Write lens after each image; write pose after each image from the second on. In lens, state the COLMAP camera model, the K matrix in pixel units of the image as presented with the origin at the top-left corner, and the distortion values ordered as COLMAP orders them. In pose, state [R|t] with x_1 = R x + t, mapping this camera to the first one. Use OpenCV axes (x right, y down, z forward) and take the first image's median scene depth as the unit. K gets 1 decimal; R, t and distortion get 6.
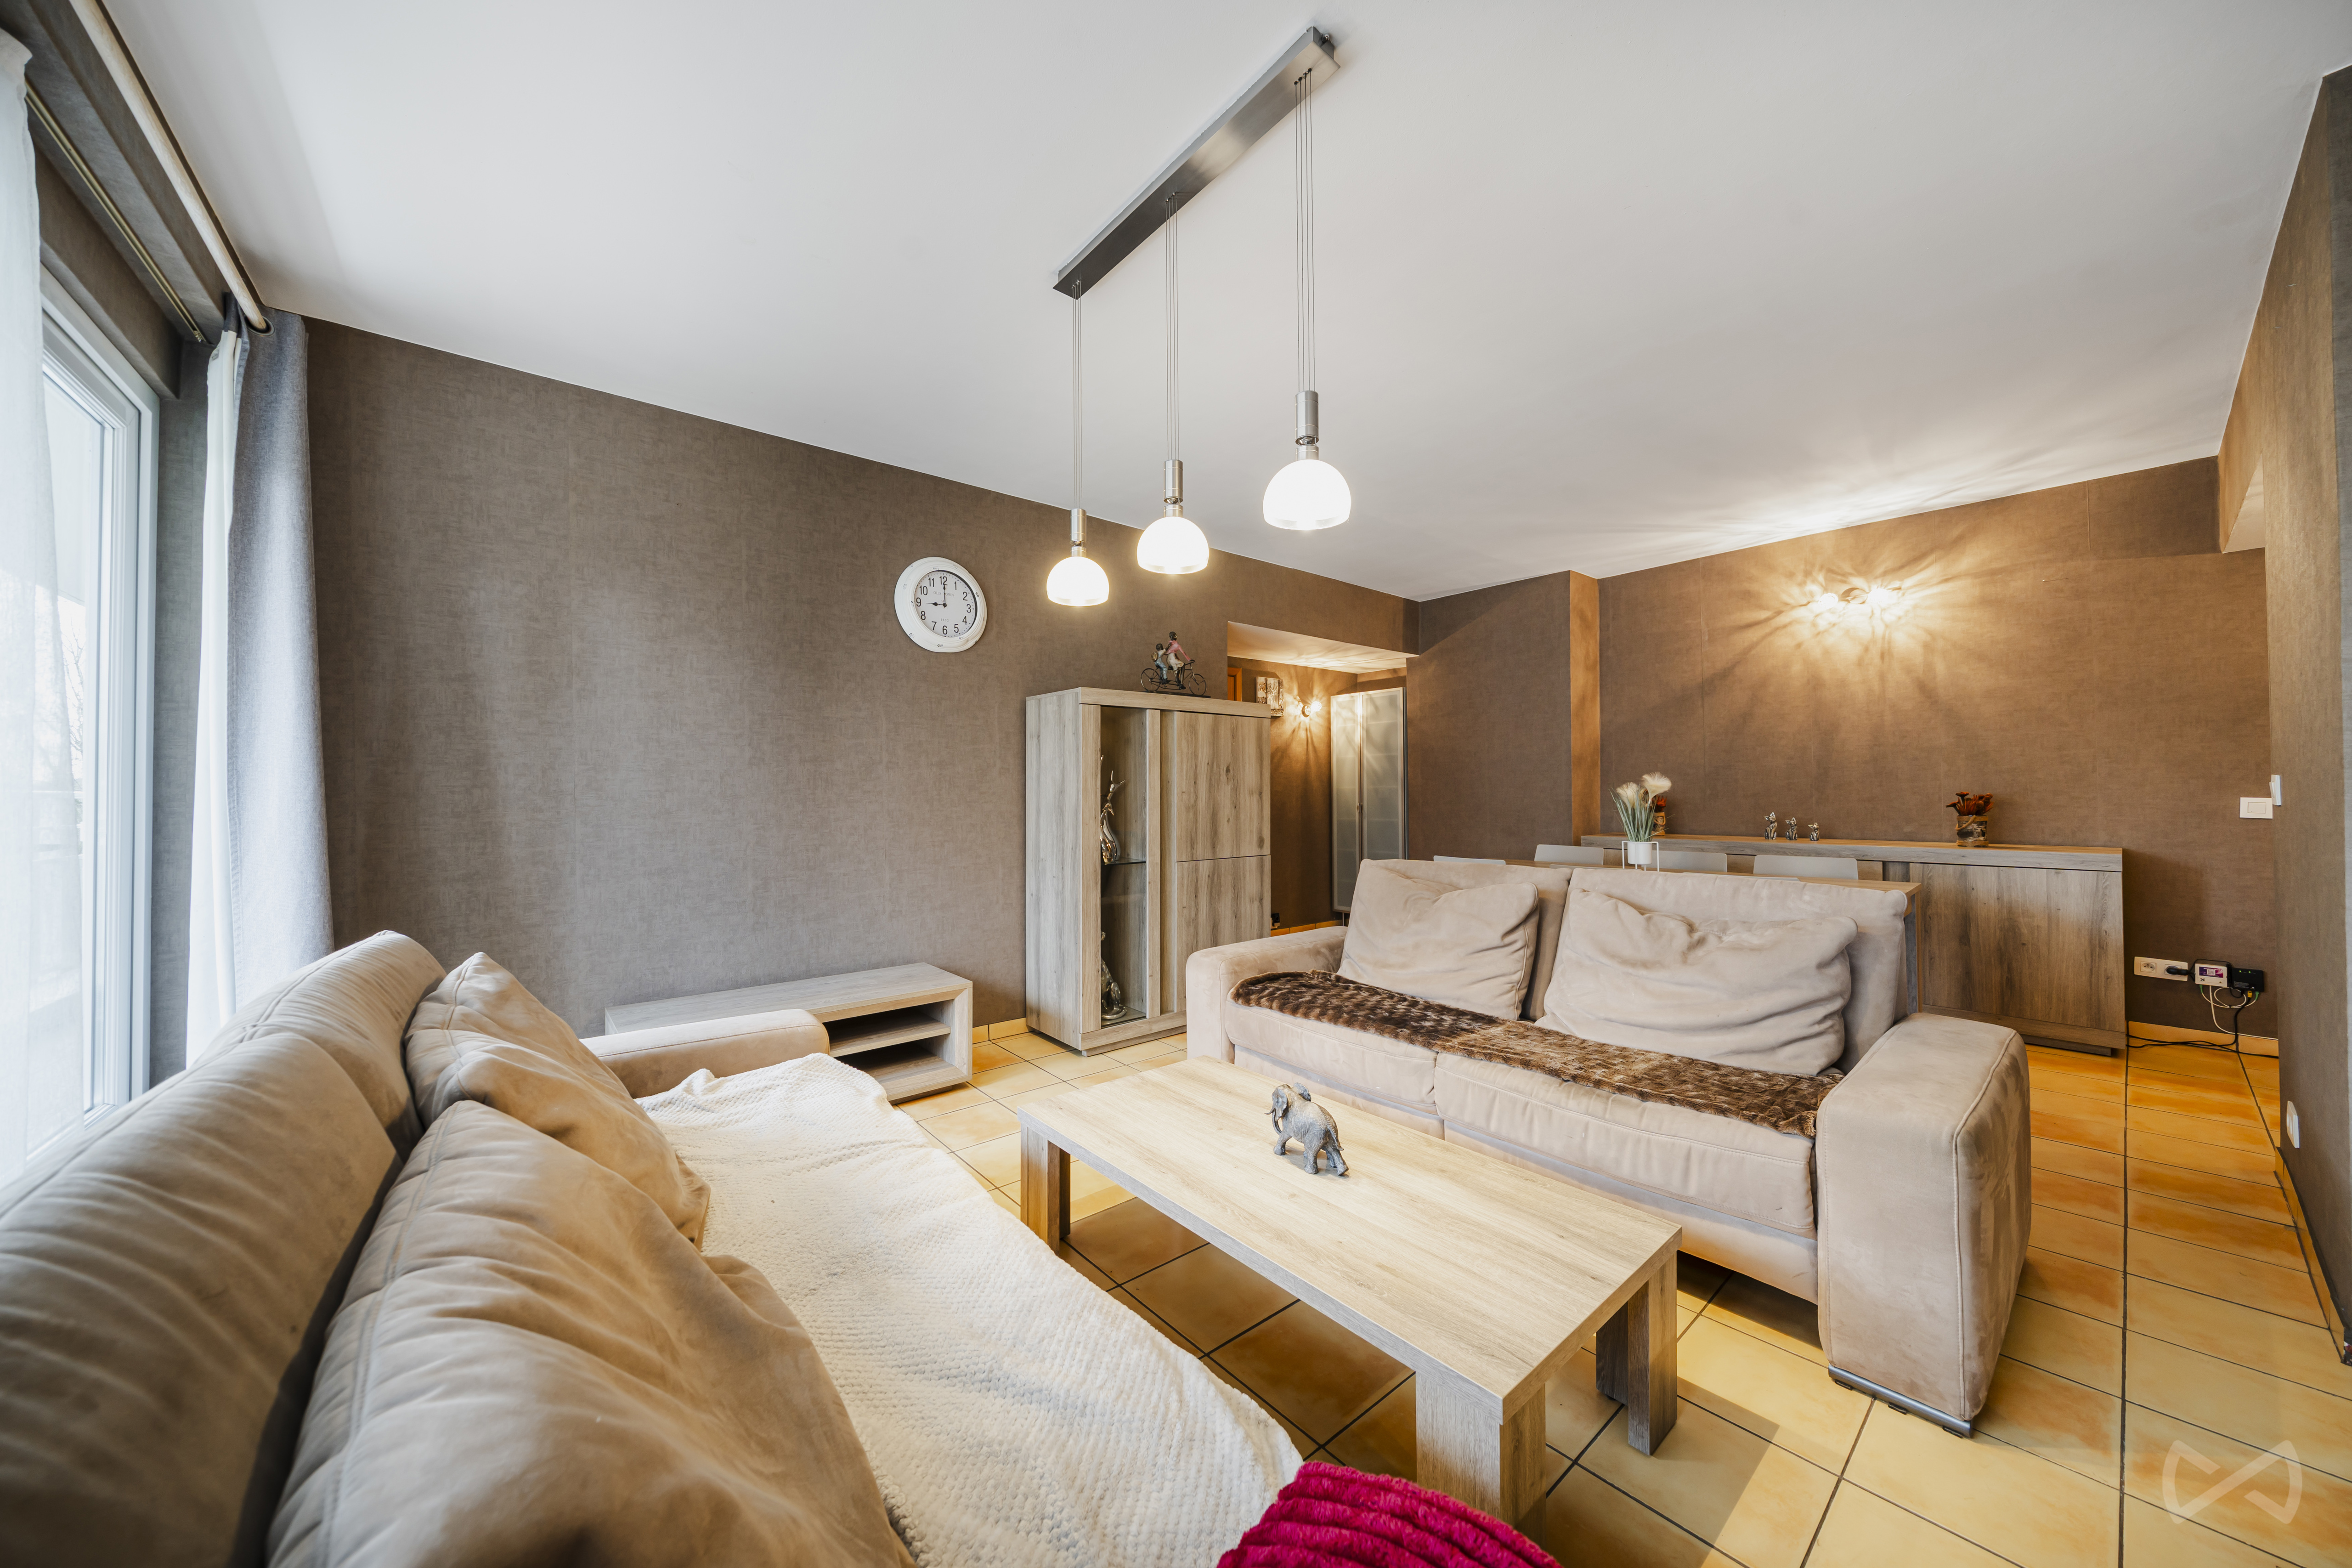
lens RADIAL K [[801.0, 0, 1174.5], [0, 801.0, 780.8], [0, 0, 1]] dist [0.002742, -0.002394]
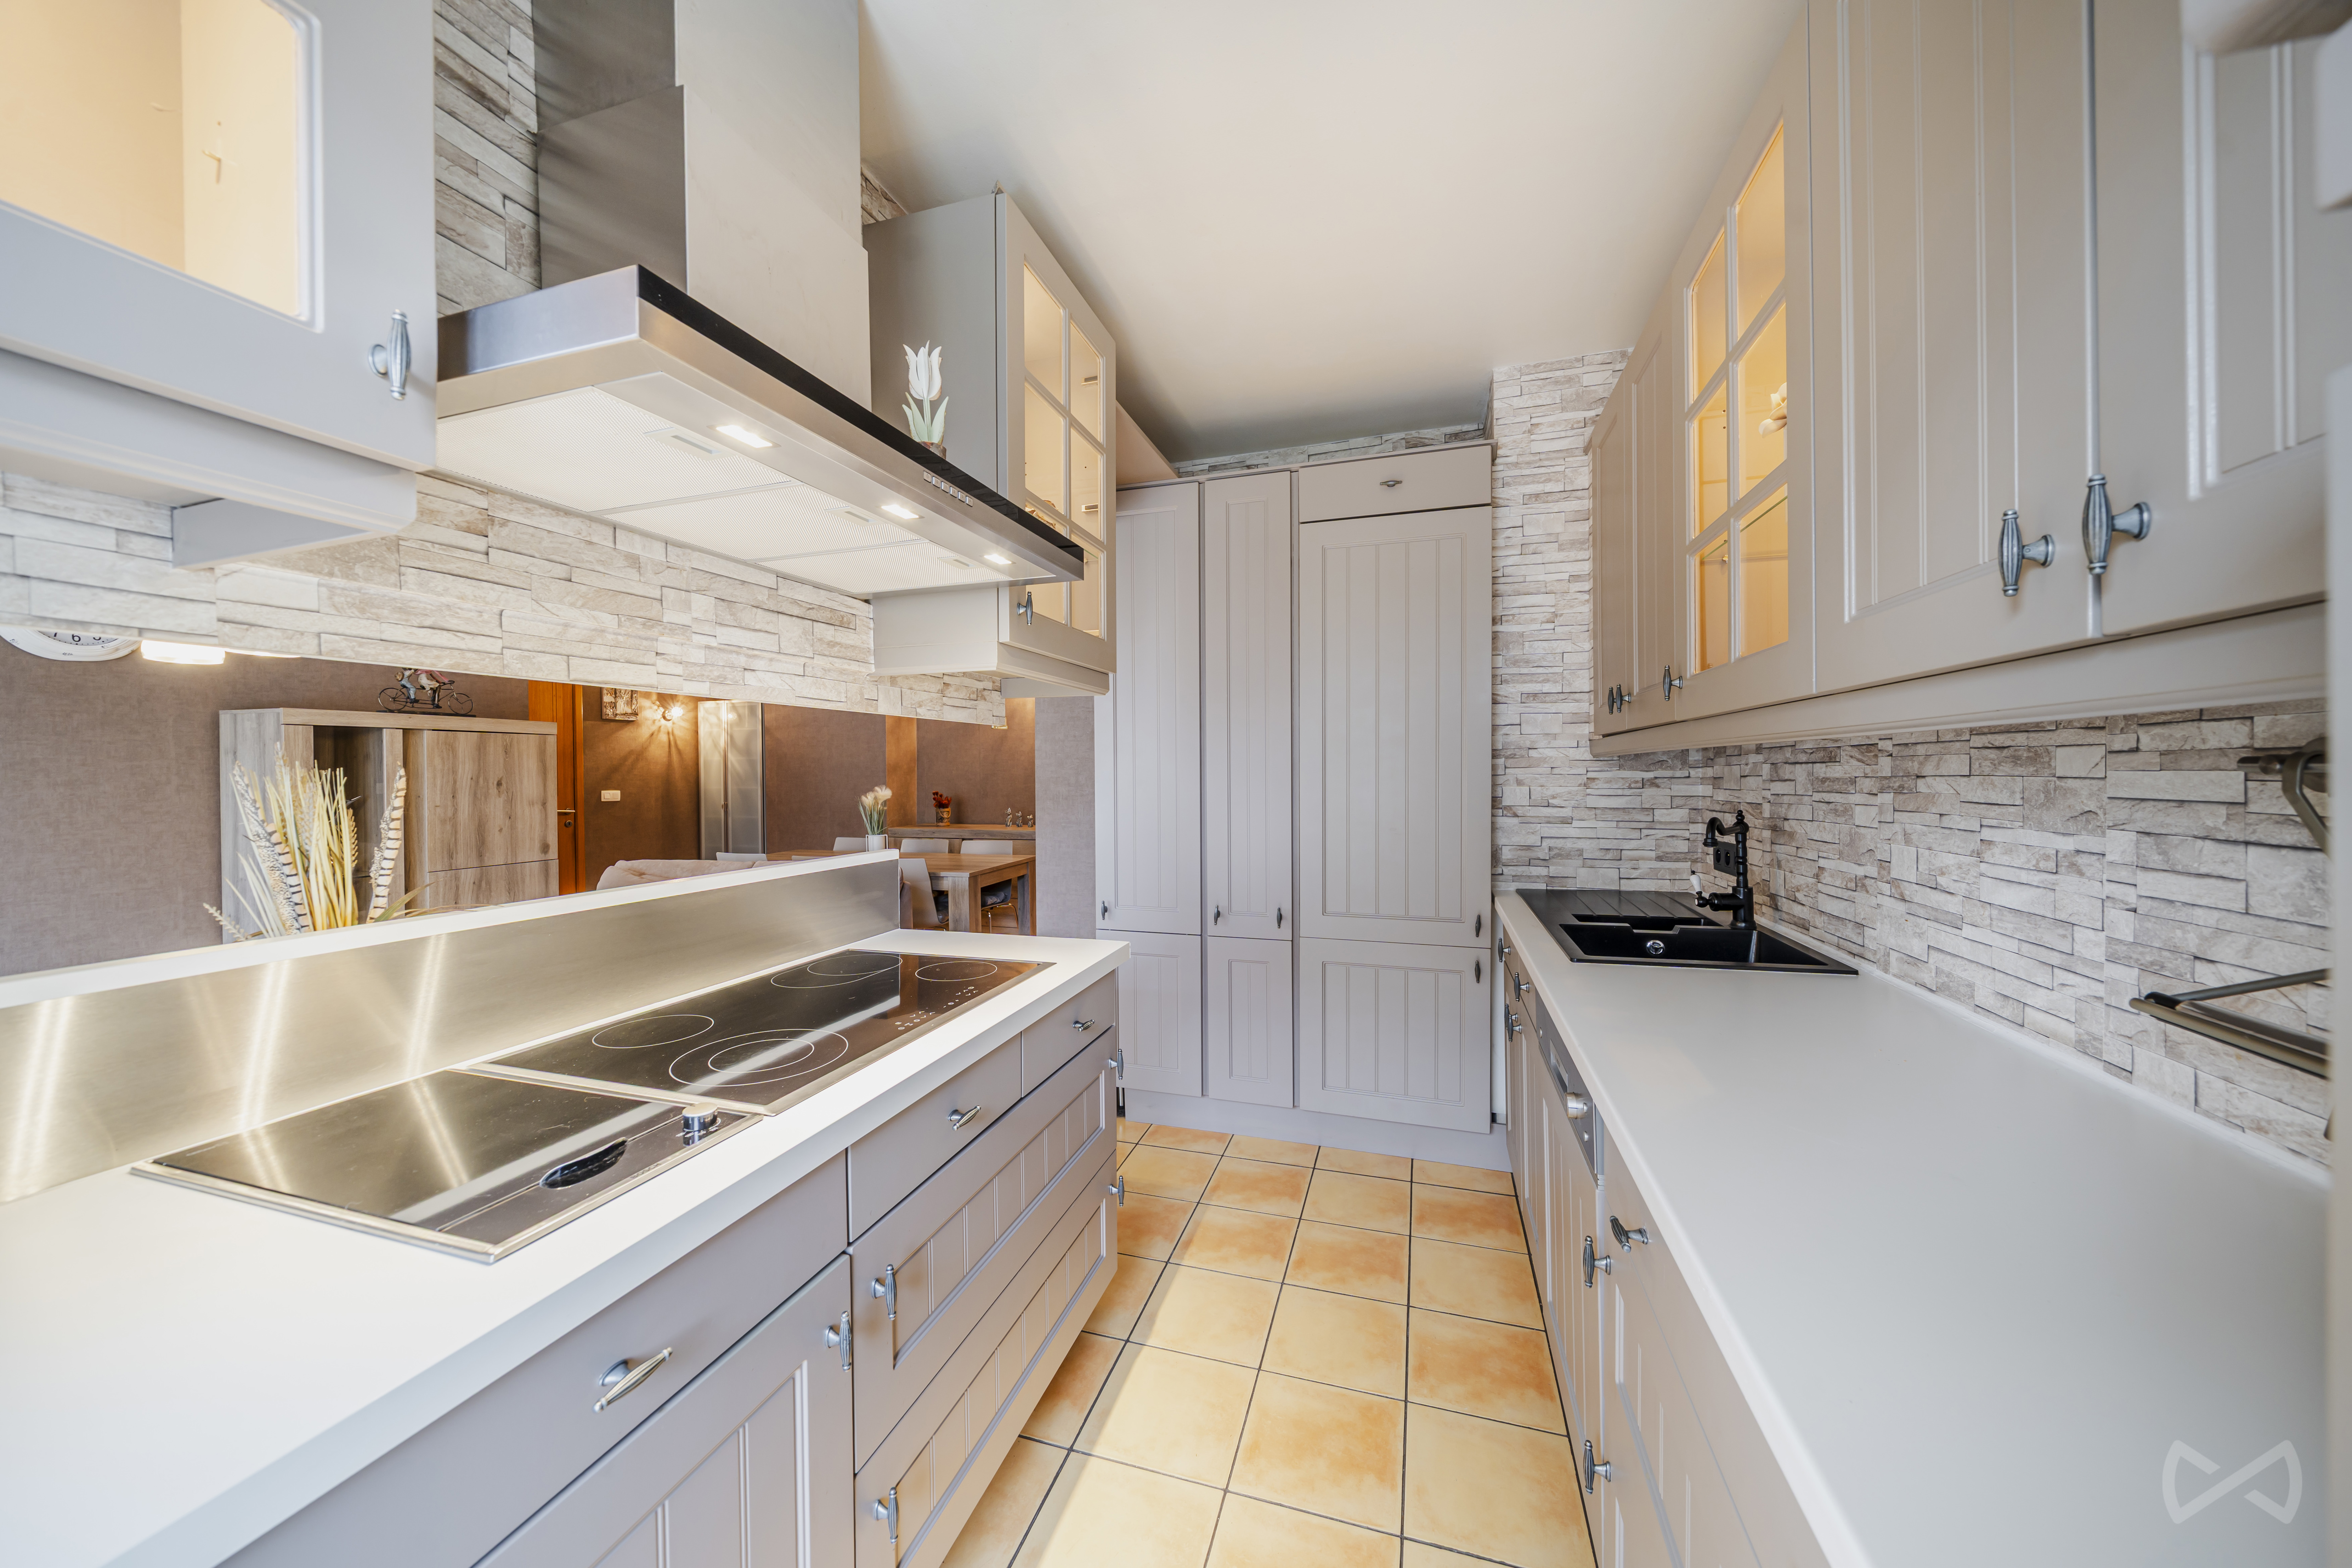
lens RADIAL K [[801.0, 0, 1168.7], [0, 801.0, 774.9], [0, 0, 1]] dist [0.002742, -0.002394]
pose [[0.839577, -0.002443, 0.543236, 0.240552], [-0.006449, 0.999875, 0.014463, -0.047612], [-0.543203, -0.015646, 0.839456, -0.403473]]
